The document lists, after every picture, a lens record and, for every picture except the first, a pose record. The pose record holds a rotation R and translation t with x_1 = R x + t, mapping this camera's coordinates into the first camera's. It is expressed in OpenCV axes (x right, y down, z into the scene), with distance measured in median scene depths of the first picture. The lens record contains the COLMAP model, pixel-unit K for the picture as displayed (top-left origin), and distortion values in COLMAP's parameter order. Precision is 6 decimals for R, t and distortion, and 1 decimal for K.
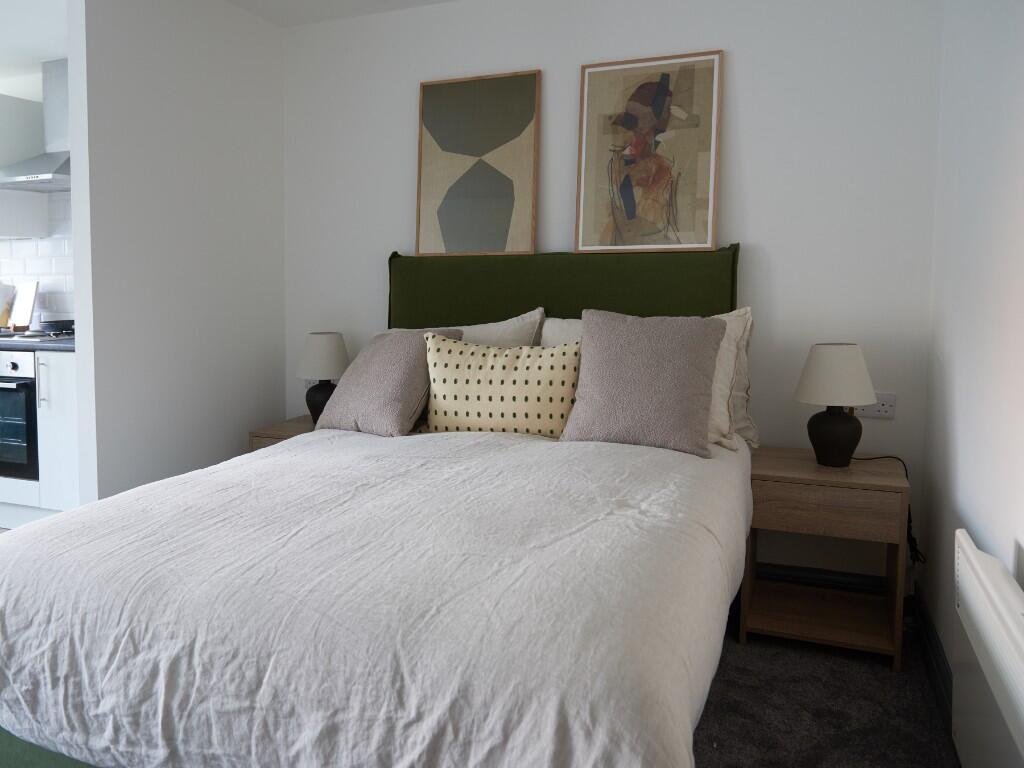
lens RADIAL K [[812.3, 0, 511.4], [0, 812.3, 345.2], [0, 0, 1]] dist [-0.020952, 0.005061]
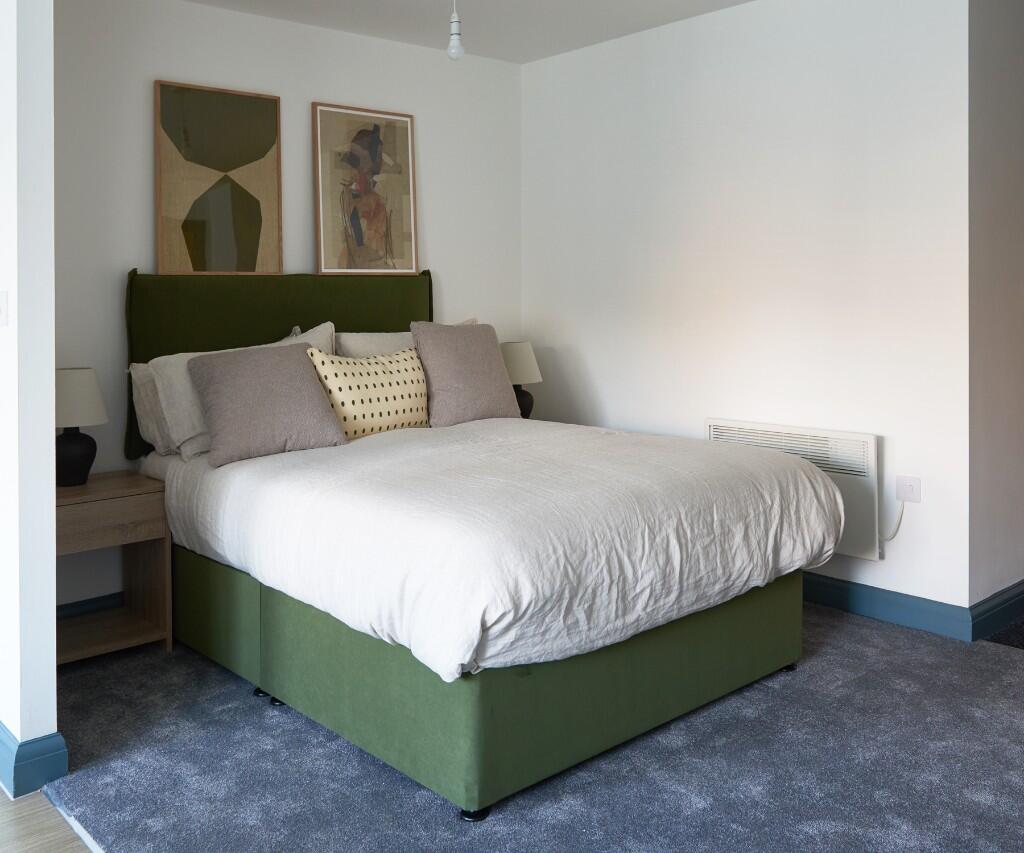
lens RADIAL K [[969.2, 0, 512.0], [0, 969.2, 426.5], [0, 0, 1]] dist [-0.015253, -0.014395]
pose [[0.415496, -0.115224, 0.902267, -1.075259], [0.098419, 0.991815, 0.081338, 0.008474], [-0.904255, 0.055004, 0.423436, 0.245516]]
